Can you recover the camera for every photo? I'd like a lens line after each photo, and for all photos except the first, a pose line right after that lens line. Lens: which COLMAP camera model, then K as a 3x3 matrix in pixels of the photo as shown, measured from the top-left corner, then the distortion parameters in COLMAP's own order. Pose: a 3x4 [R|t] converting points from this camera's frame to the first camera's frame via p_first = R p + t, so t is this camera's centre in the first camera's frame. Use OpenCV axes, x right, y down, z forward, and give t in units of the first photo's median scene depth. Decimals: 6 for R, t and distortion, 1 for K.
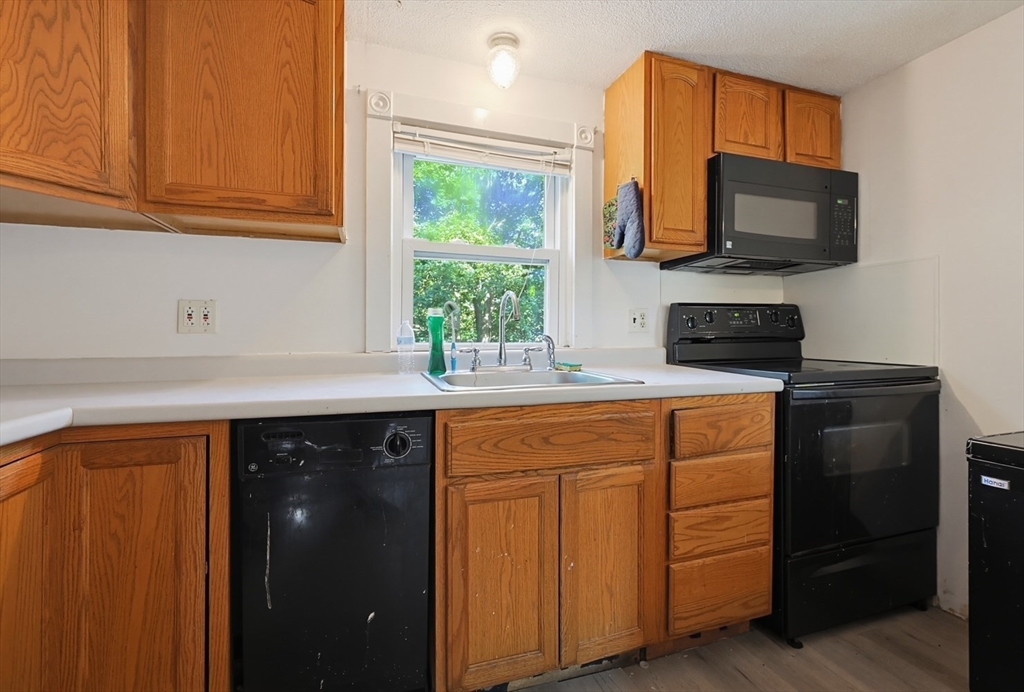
lens RADIAL K [[463.7, 0, 511.2], [0, 463.7, 322.2], [0, 0, 1]] dist [-0.016454, 0.000534]
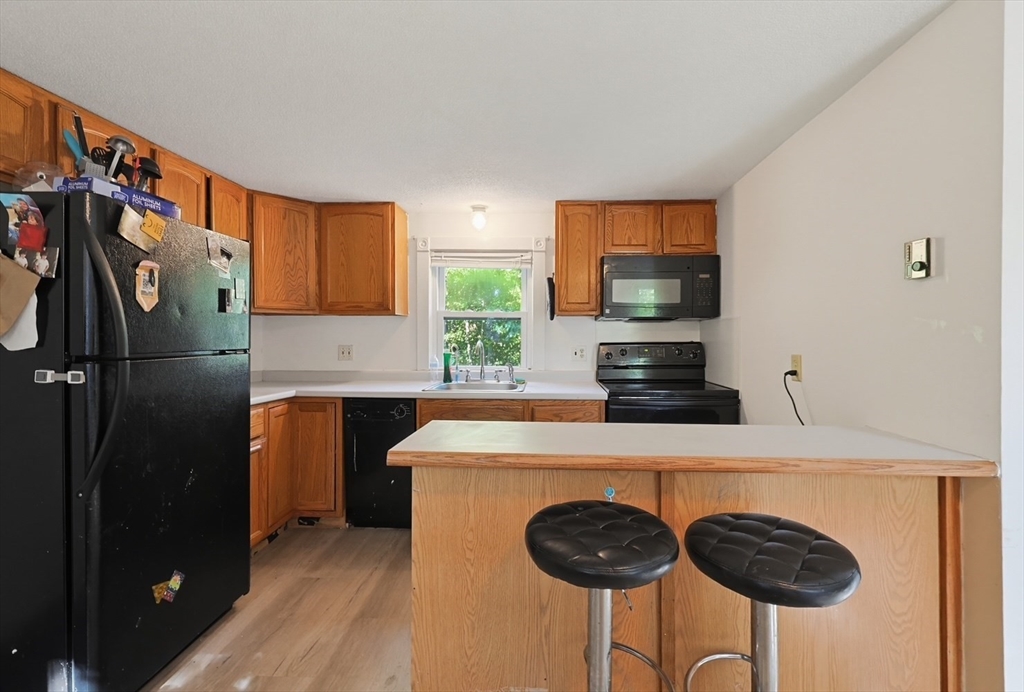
lens RADIAL K [[463.7, 0, 511.2], [0, 463.7, 322.2], [0, 0, 1]] dist [-0.016454, 0.000534]
pose [[0.928361, -0.009748, -0.371553, 0.781374], [0.006124, 0.999921, -0.010933, -0.114304], [0.371630, 0.007875, 0.928347, -0.682158]]
